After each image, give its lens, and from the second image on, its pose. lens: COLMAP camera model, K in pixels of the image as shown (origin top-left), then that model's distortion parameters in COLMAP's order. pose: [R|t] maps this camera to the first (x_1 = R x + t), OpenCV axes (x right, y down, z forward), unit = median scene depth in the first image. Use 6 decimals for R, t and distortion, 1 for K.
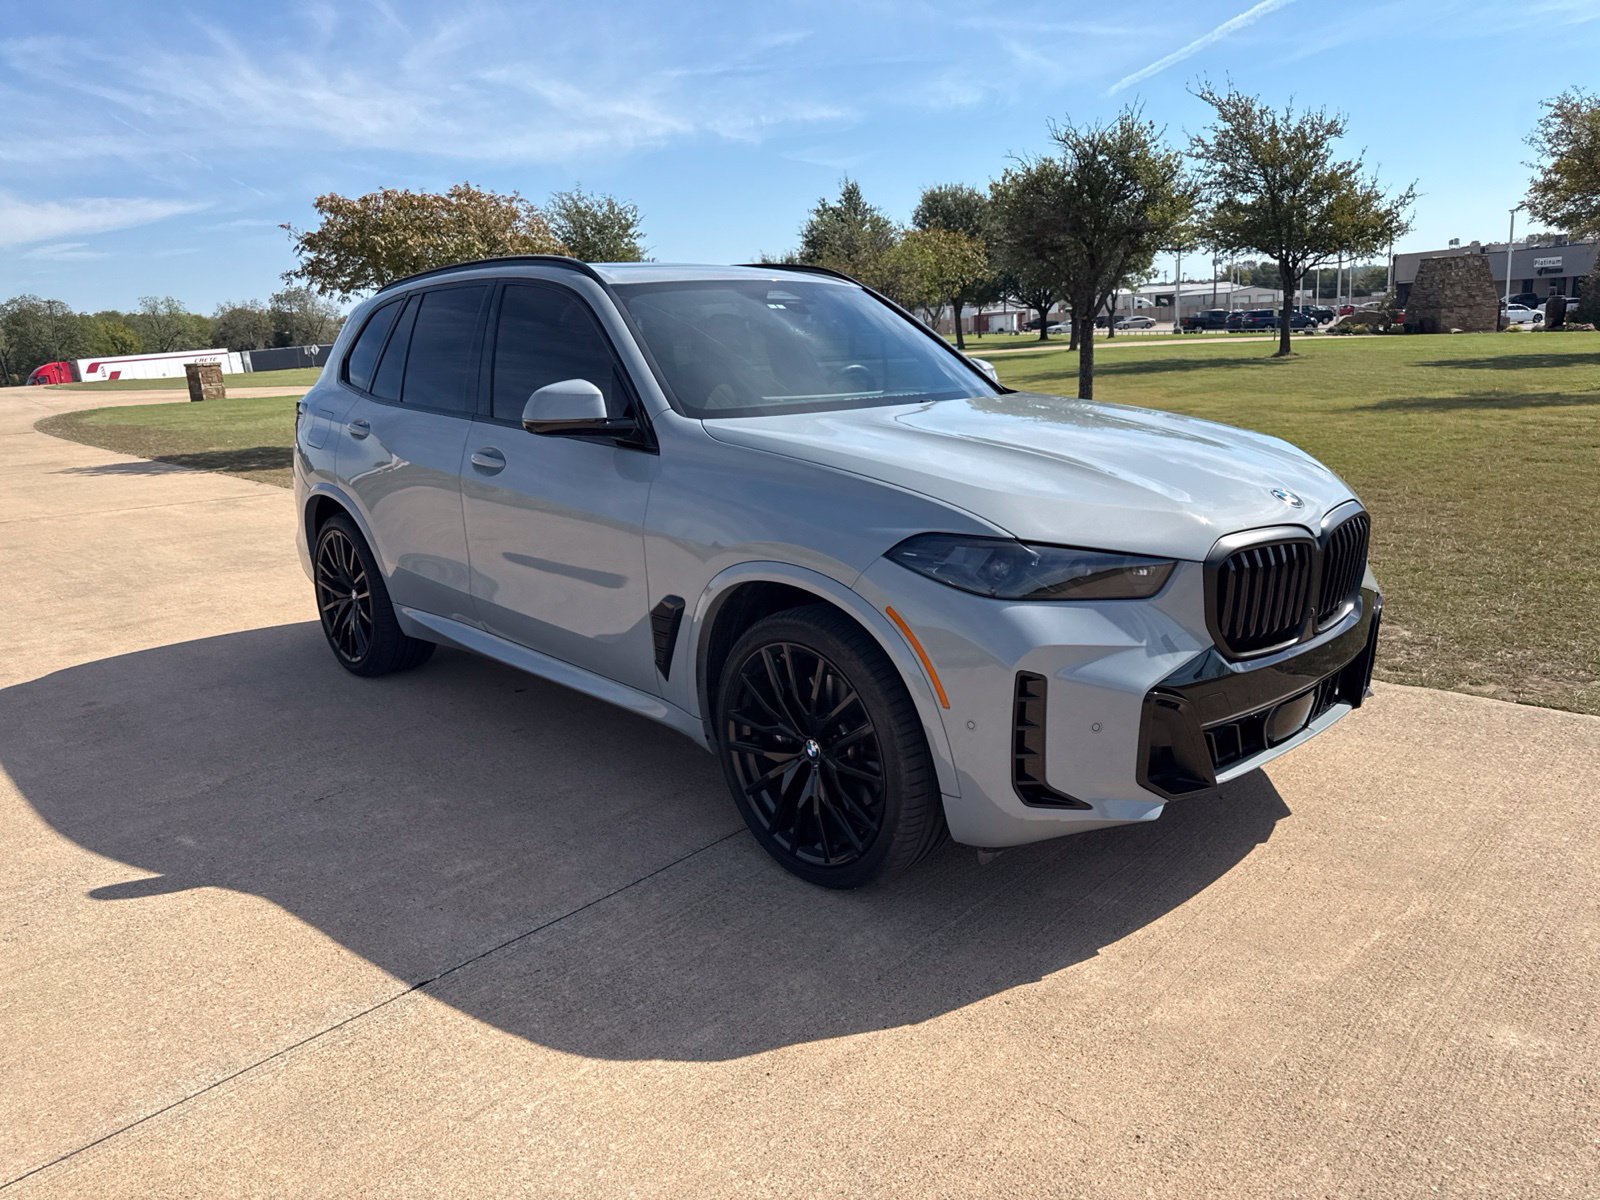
lens RADIAL K [[1146.3, 0, 798.4], [0, 1146.3, 608.2], [0, 0, 1]] dist [0.011436, -0.011041]
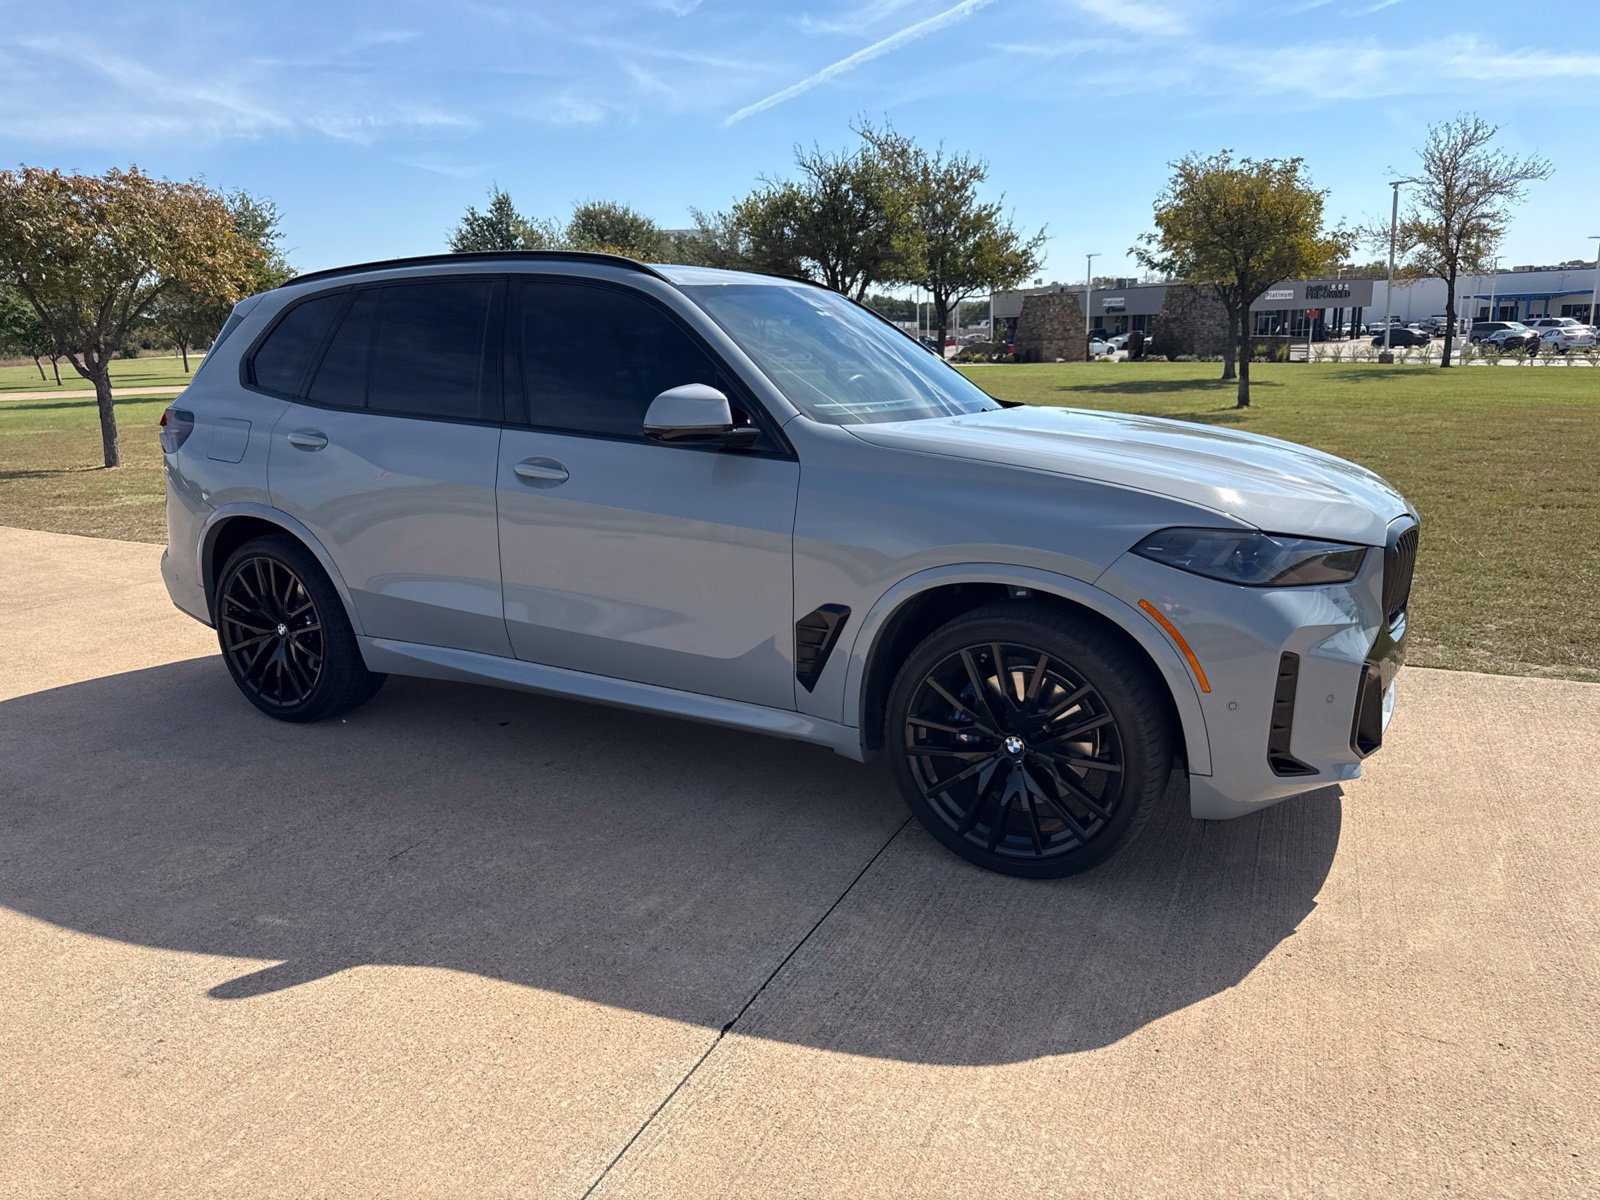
lens RADIAL K [[1144.0, 0, 800.0], [0, 1144.0, 628.3], [0, 0, 1]] dist [0.016315, -0.019442]
pose [[0.950193, -0.051797, 0.307328, -0.113664], [0.051703, 0.998627, 0.008454, -0.000073], [-0.307344, 0.007857, 0.951566, 0.020006]]
